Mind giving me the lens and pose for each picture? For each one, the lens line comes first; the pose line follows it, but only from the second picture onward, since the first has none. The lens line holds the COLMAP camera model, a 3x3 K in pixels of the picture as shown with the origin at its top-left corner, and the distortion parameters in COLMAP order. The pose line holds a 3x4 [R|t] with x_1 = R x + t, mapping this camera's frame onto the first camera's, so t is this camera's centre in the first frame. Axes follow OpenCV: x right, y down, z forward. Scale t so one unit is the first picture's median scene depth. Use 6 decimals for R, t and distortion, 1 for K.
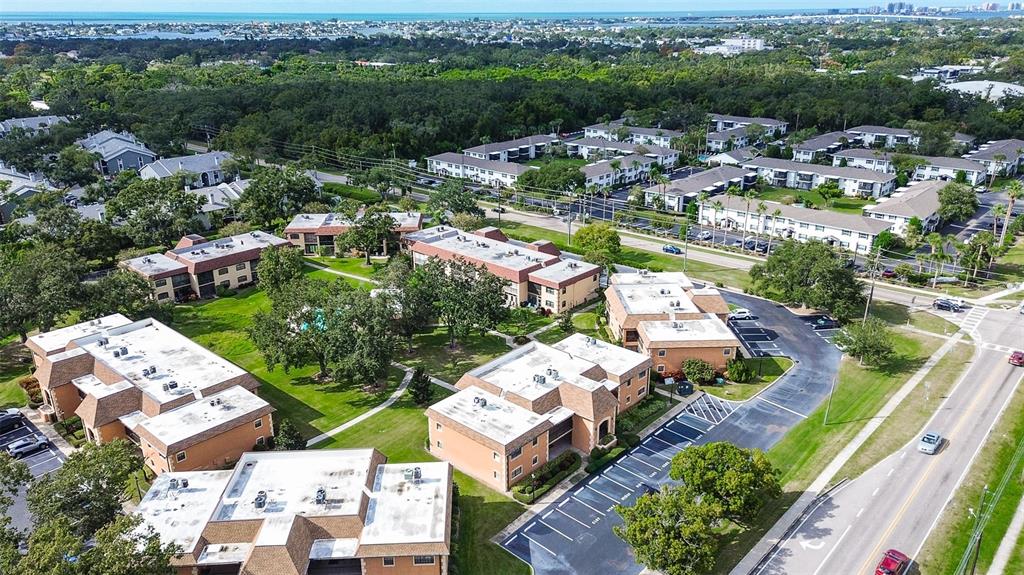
lens RADIAL K [[743.3, 0, 512.0], [0, 743.3, 287.5], [0, 0, 1]] dist [0.073862, -0.046969]
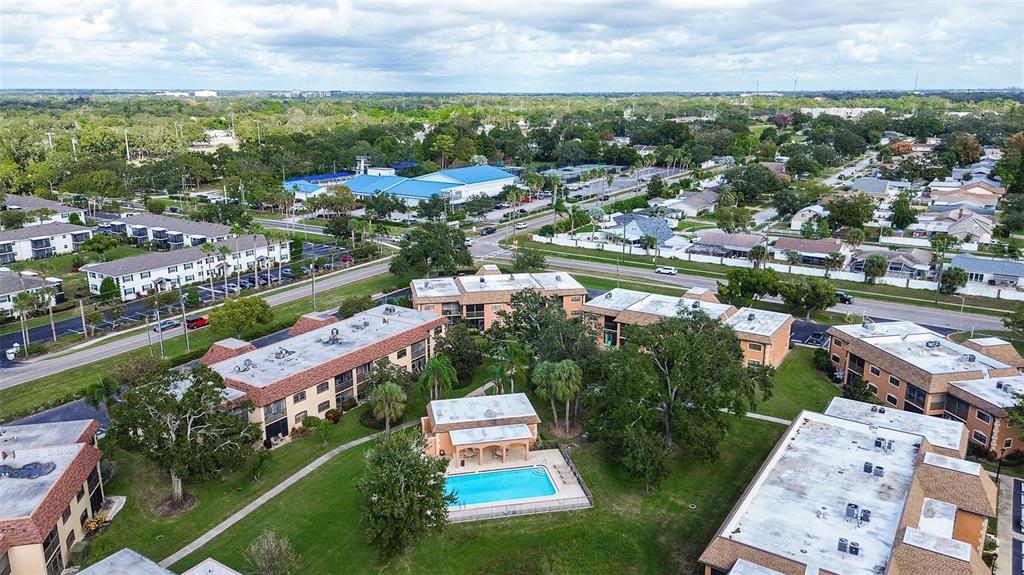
lens RADIAL K [[743.3, 0, 512.0], [0, 743.3, 287.5], [0, 0, 1]] dist [0.073862, -0.046969]
pose [[-0.157413, -0.244506, 0.956785, -0.704167], [0.347184, 0.893312, 0.285405, -0.232958], [-0.924491, 0.377107, -0.055730, 0.869168]]
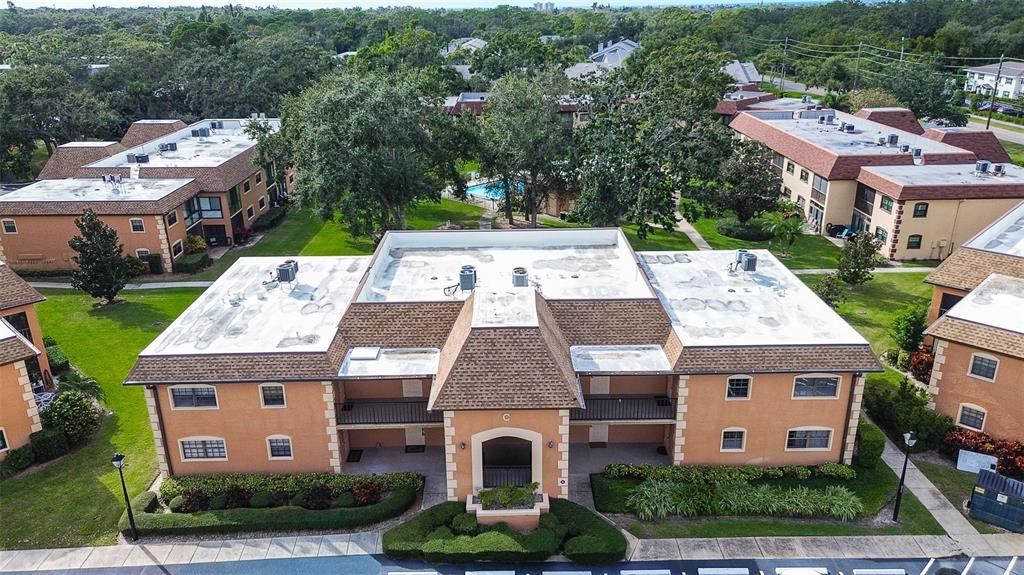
lens RADIAL K [[743.3, 0, 512.0], [0, 743.3, 287.5], [0, 0, 1]] dist [0.073862, -0.046969]
pose [[0.680687, 0.256010, -0.686385, 0.202357], [-0.247202, 0.962263, 0.113758, 0.051338], [0.689606, 0.092243, 0.718286, 0.480234]]
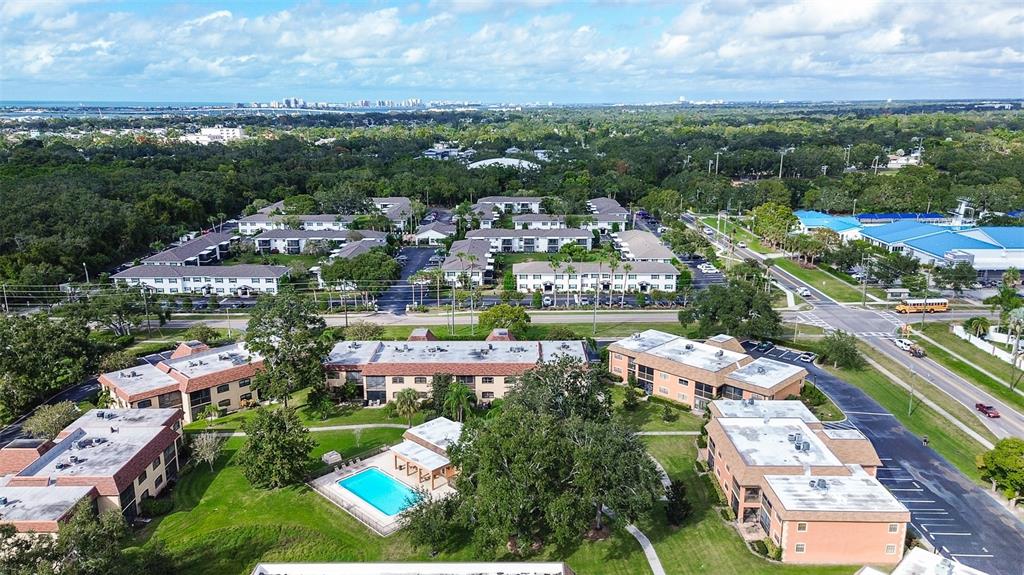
lens RADIAL K [[743.3, 0, 512.0], [0, 743.3, 287.5], [0, 0, 1]] dist [0.073862, -0.046969]
pose [[0.738587, -0.157483, 0.655506, -0.546721], [0.229923, 0.972879, -0.025333, -0.088864], [-0.633739, 0.169427, 0.754765, 0.304921]]
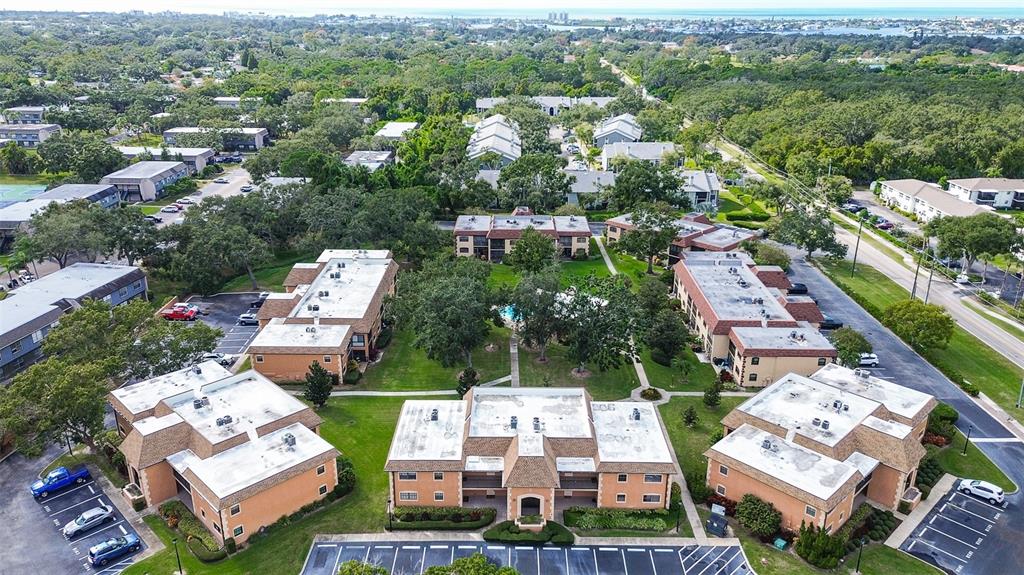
lens RADIAL K [[743.3, 0, 512.0], [0, 743.3, 287.5], [0, 0, 1]] dist [0.073862, -0.046969]
pose [[0.666824, 0.271603, -0.693957, 0.389960], [-0.267927, 0.956328, 0.116839, -0.085139], [0.695385, 0.108019, 0.710473, 0.228896]]
